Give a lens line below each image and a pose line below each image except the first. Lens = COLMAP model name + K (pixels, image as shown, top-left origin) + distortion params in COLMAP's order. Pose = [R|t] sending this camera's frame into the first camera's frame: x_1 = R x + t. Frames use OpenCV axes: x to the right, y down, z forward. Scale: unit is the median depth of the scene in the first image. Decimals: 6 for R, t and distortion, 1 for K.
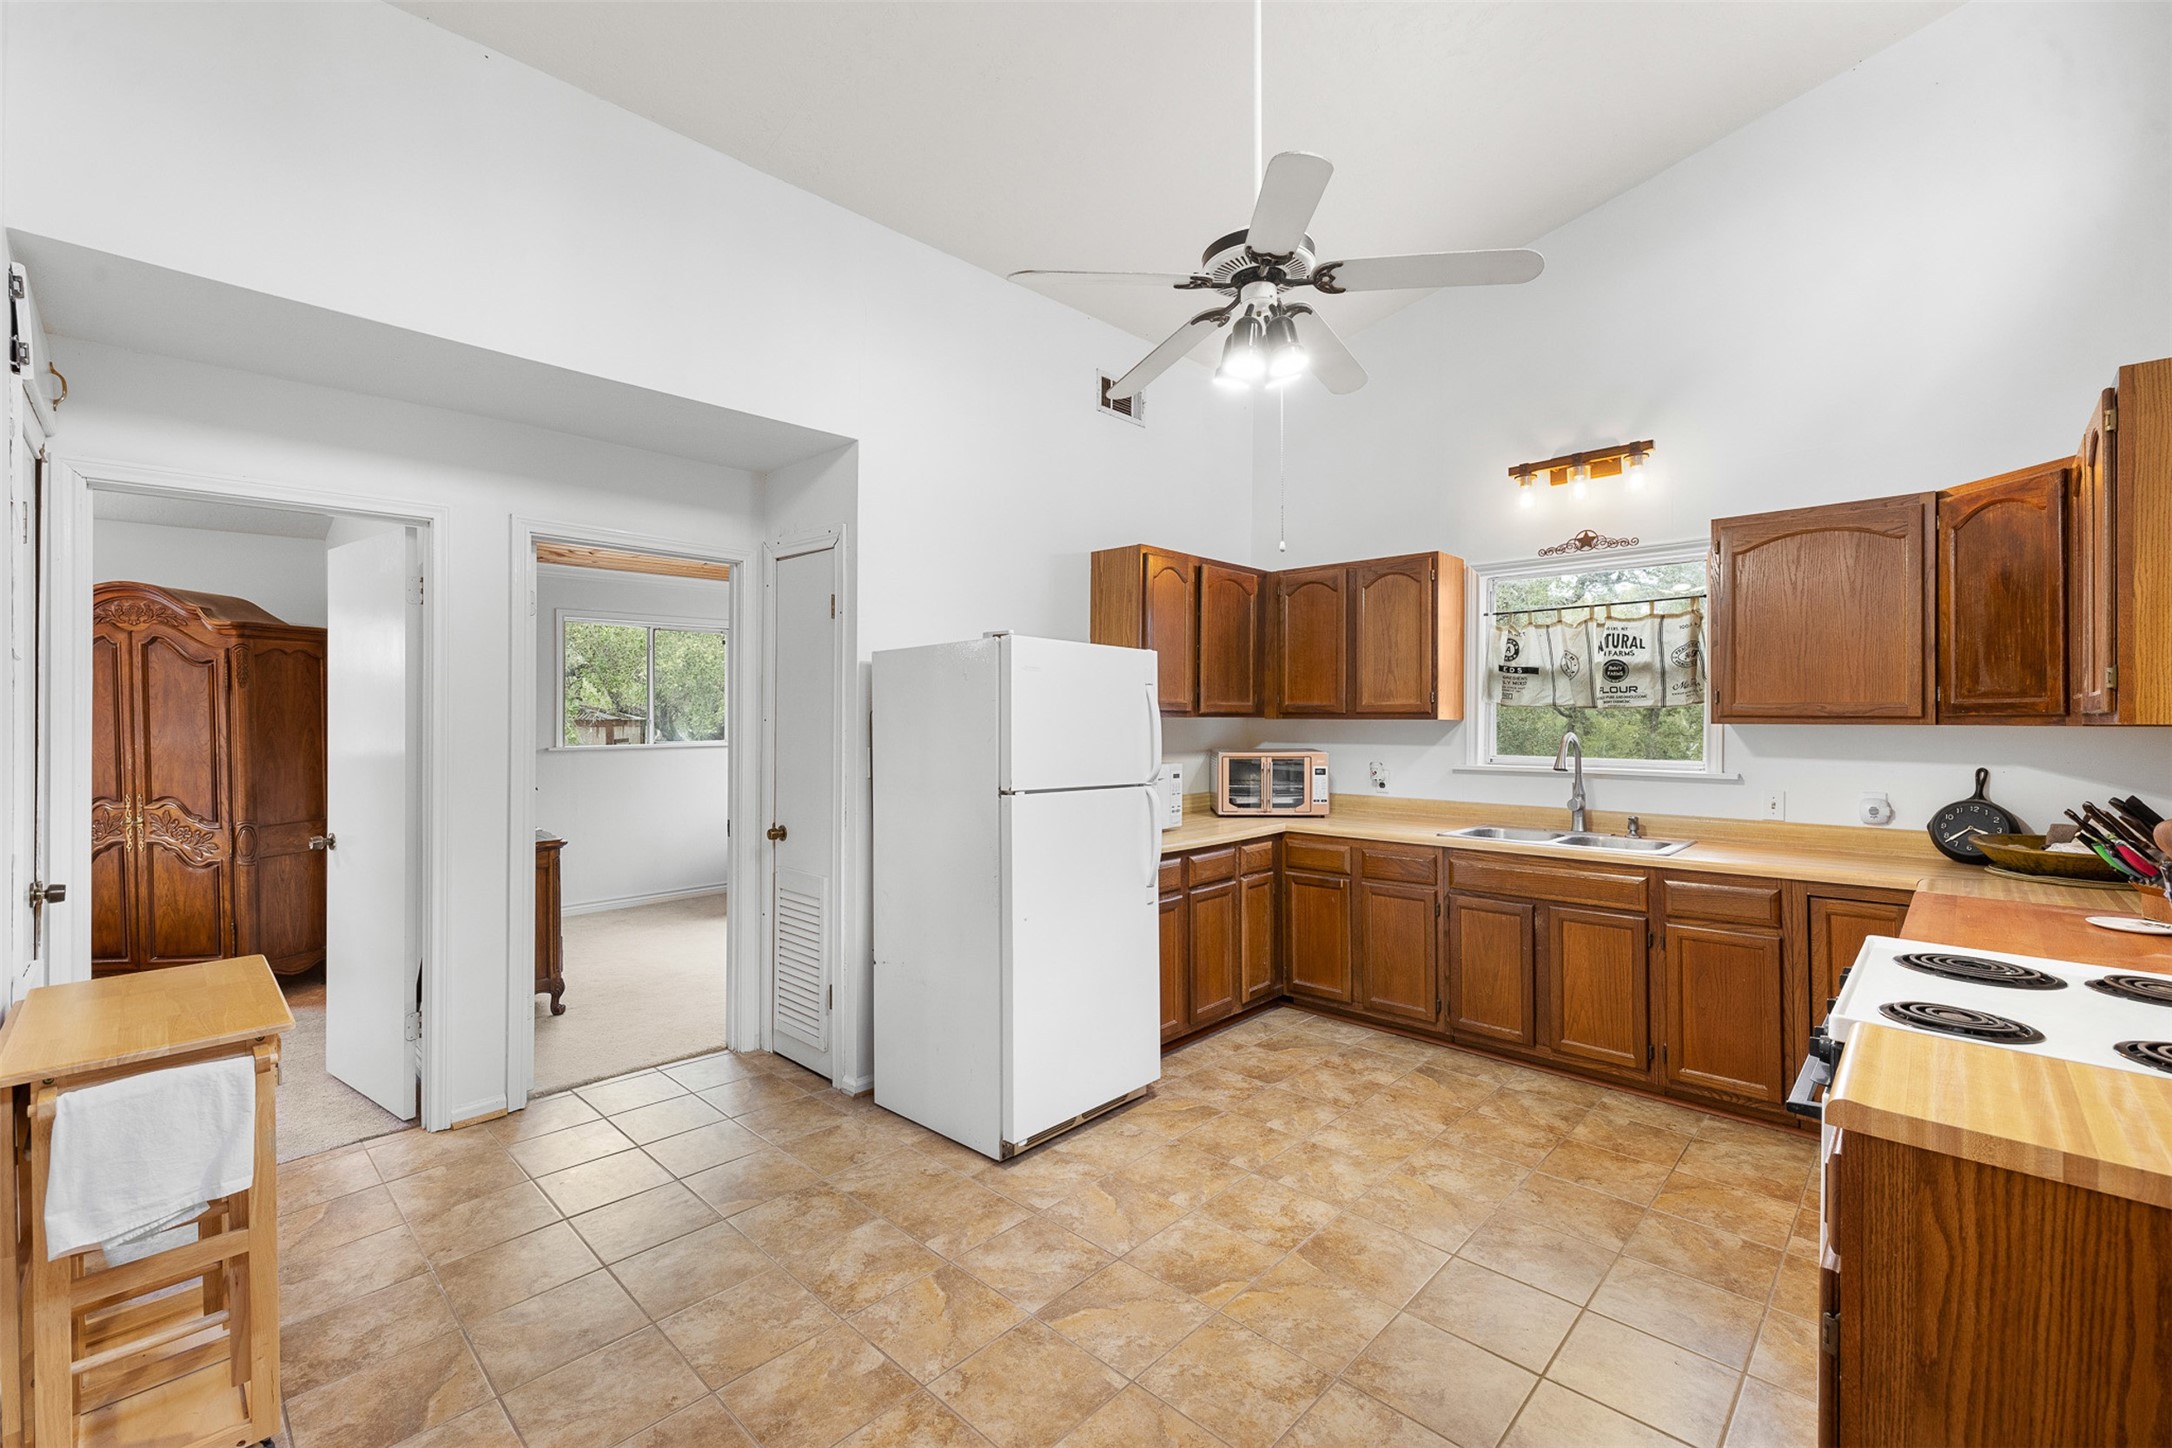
lens RADIAL K [[906.4, 0, 1086.0], [0, 906.4, 724.0], [0, 0, 1]] dist [-0.000053, 0.000116]
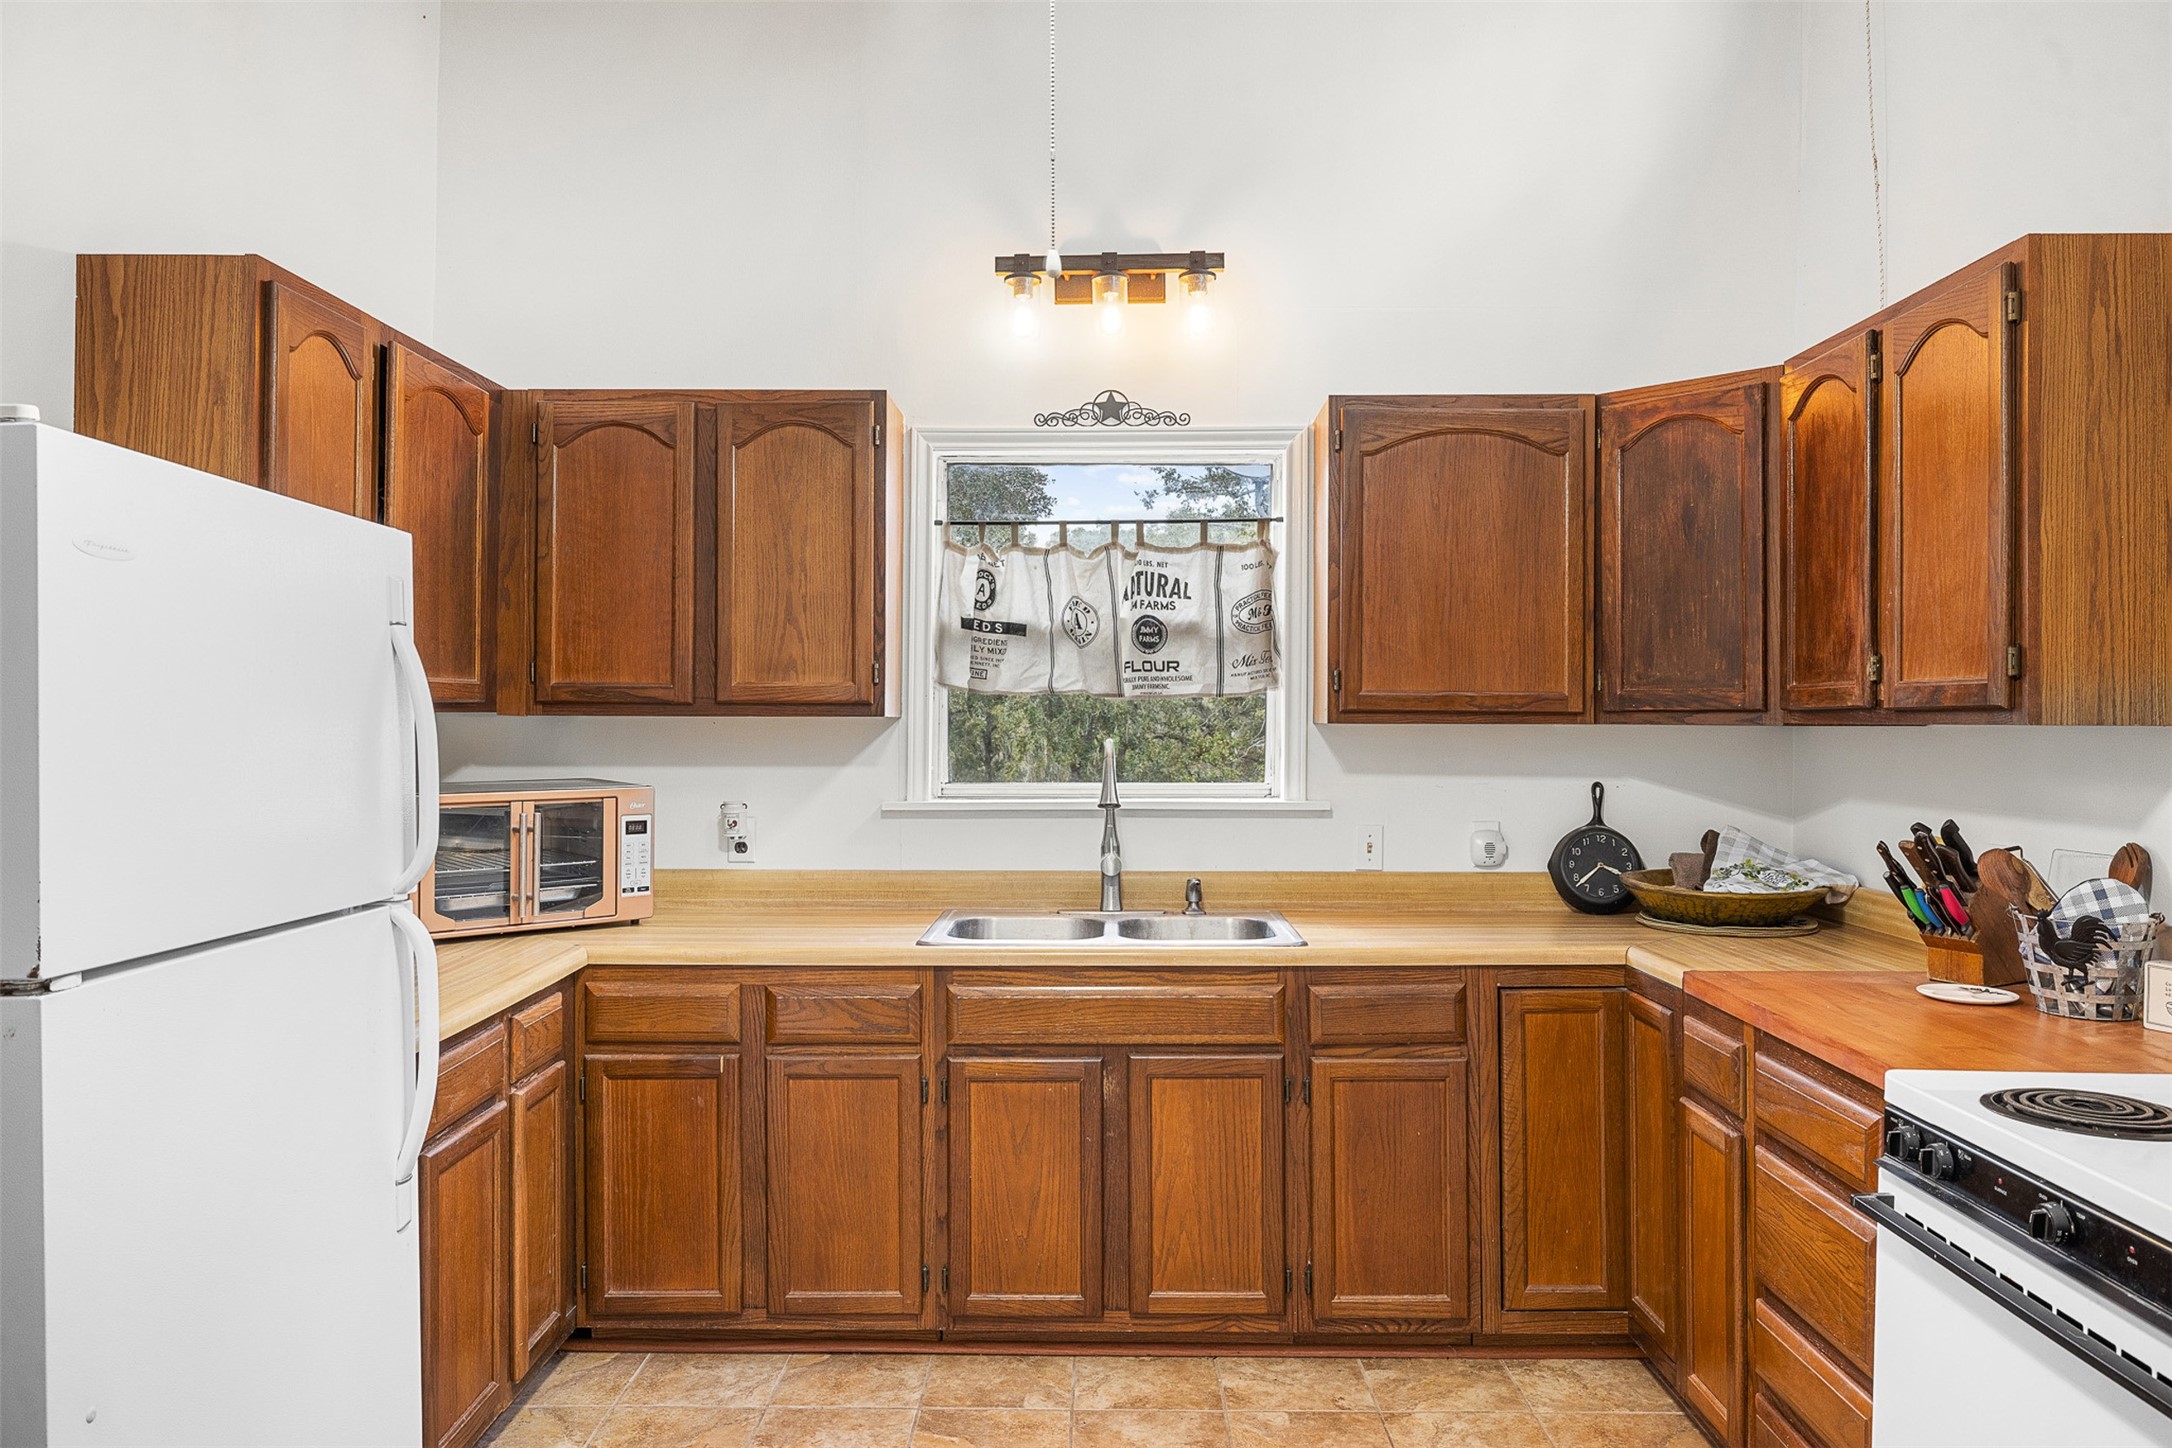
lens RADIAL K [[1496.1, 0, 1086.8], [0, 1496.1, 714.7], [0, 0, 1]] dist [-0.003146, -0.002434]
pose [[0.732761, -0.001010, 0.680486, -0.113781], [0.003495, 0.999991, -0.002279, -0.003972], [-0.680478, 0.004049, 0.732758, 0.314954]]
